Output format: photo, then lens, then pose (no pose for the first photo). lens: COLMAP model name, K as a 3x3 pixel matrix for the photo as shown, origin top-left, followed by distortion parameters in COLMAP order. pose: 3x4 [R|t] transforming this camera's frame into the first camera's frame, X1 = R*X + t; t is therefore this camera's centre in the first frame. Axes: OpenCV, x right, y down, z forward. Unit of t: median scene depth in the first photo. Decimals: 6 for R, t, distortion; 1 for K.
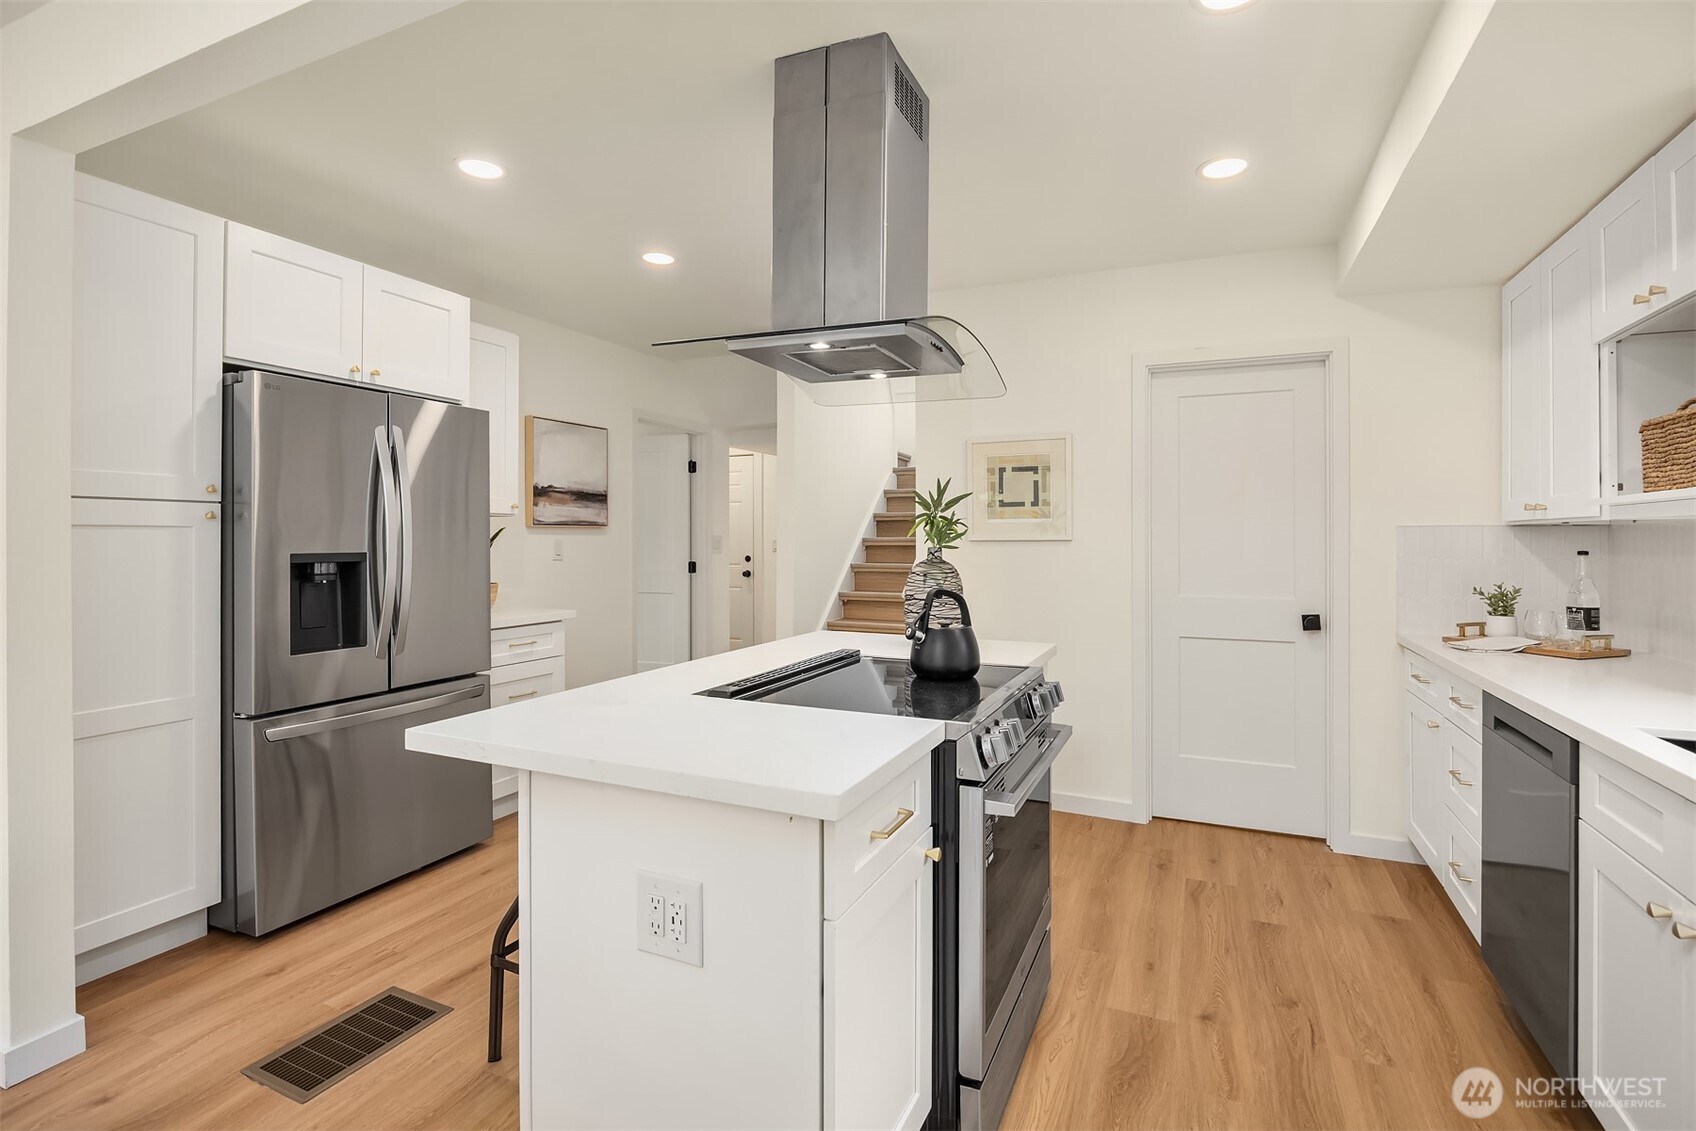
lens RADIAL K [[821.4, 0, 864.2], [0, 821.4, 540.8], [0, 0, 1]] dist [-0.002893, -0.000166]
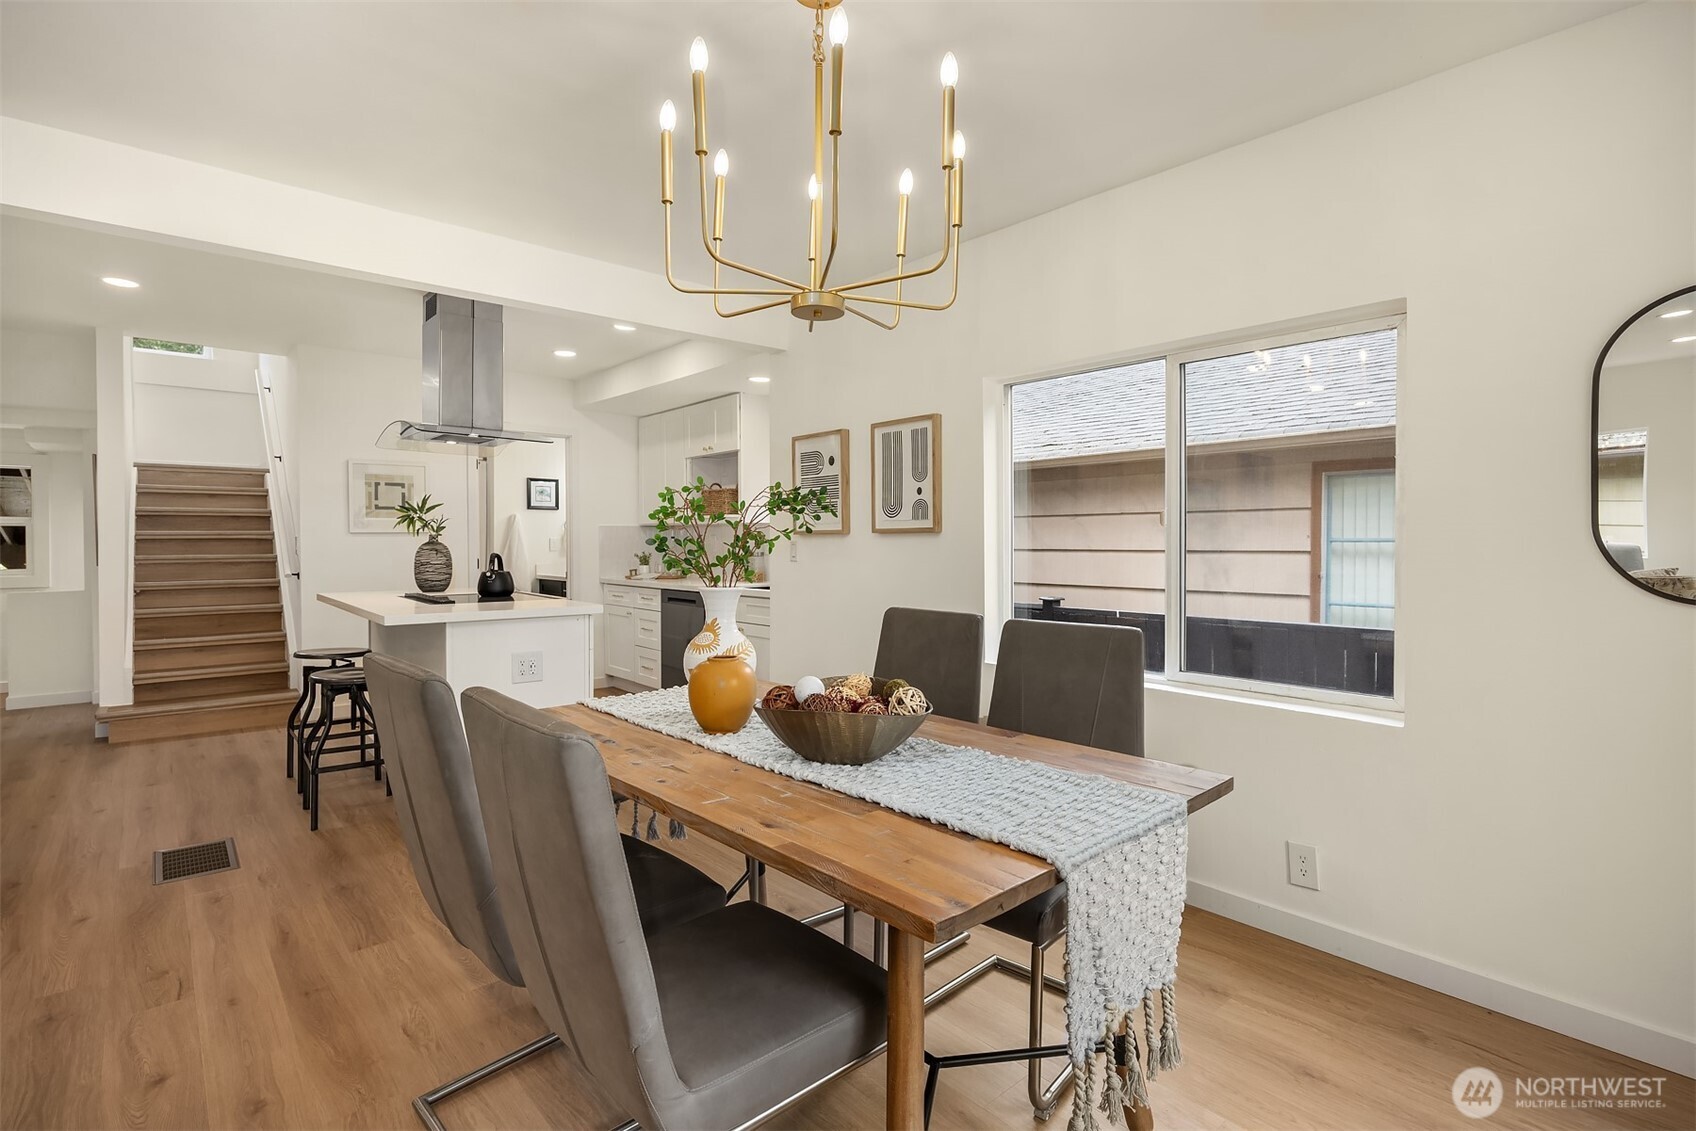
lens RADIAL K [[821.4, 0, 849.3], [0, 821.4, 556.5], [0, 0, 1]] dist [-0.002893, -0.000166]
pose [[0.438040, -0.020331, 0.898726, -0.785797], [0.004266, 0.999780, 0.020538, 0.016393], [-0.898945, -0.005162, 0.438030, -0.396069]]
